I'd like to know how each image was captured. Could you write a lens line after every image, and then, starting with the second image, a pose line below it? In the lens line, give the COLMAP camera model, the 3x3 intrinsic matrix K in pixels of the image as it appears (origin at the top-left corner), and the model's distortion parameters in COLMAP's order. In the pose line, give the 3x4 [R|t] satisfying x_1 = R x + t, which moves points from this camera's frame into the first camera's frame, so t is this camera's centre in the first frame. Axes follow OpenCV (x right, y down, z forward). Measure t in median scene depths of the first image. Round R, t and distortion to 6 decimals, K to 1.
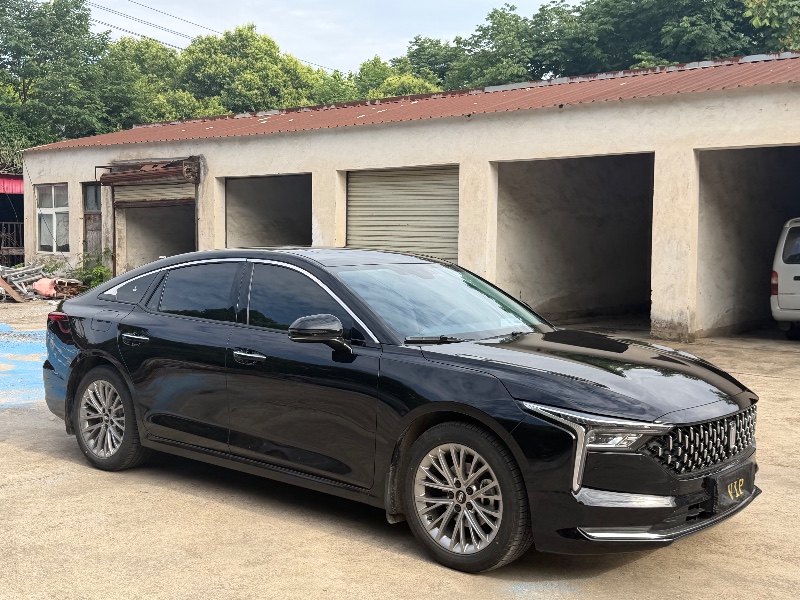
lens RADIAL K [[972.1, 0, 400.0], [0, 972.1, 300.0], [0, 0, 1]] dist [0.005964, -0.018507]
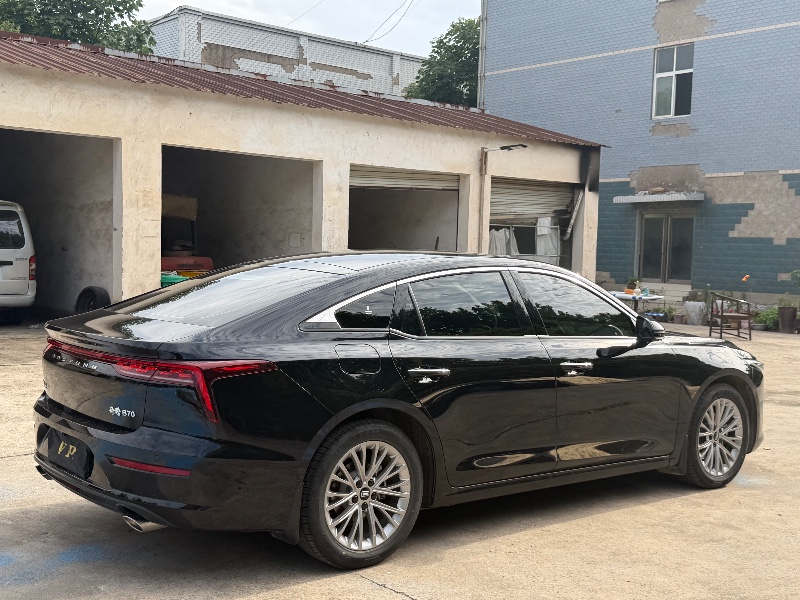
lens RADIAL K [[972.1, 0, 400.0], [0, 972.1, 300.0], [0, 0, 1]] dist [0.005964, -0.018507]
pose [[0.215026, -0.061912, 0.974644, -0.903117], [0.031331, 0.997912, 0.056478, -0.056553], [-0.976106, 0.018392, 0.216517, 0.741071]]
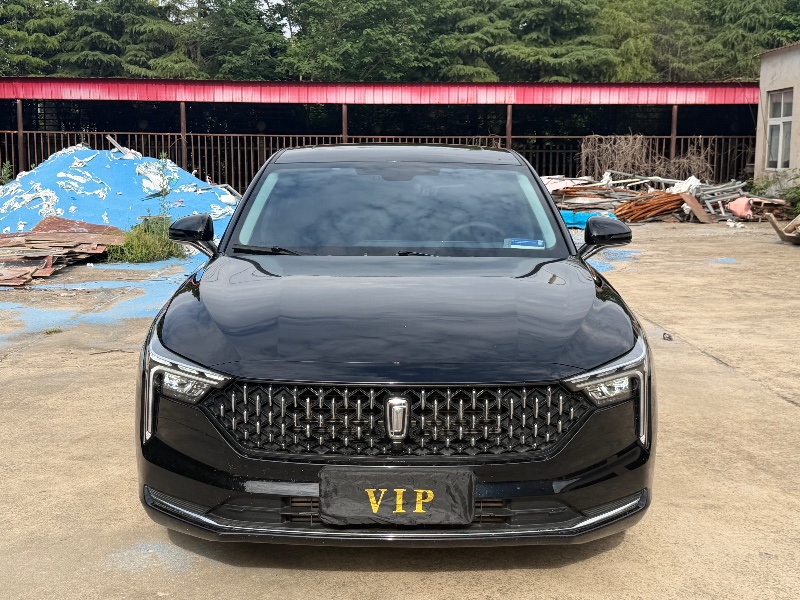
lens RADIAL K [[1045.8, 0, 400.0], [0, 1045.8, 300.0], [0, 0, 1]] dist [0.141717, -0.000941]
pose [[0.624882, 0.094530, -0.774976, 0.577733], [-0.042961, 0.995302, 0.086765, 0.000764], [0.779537, -0.020924, 0.626007, 0.377119]]
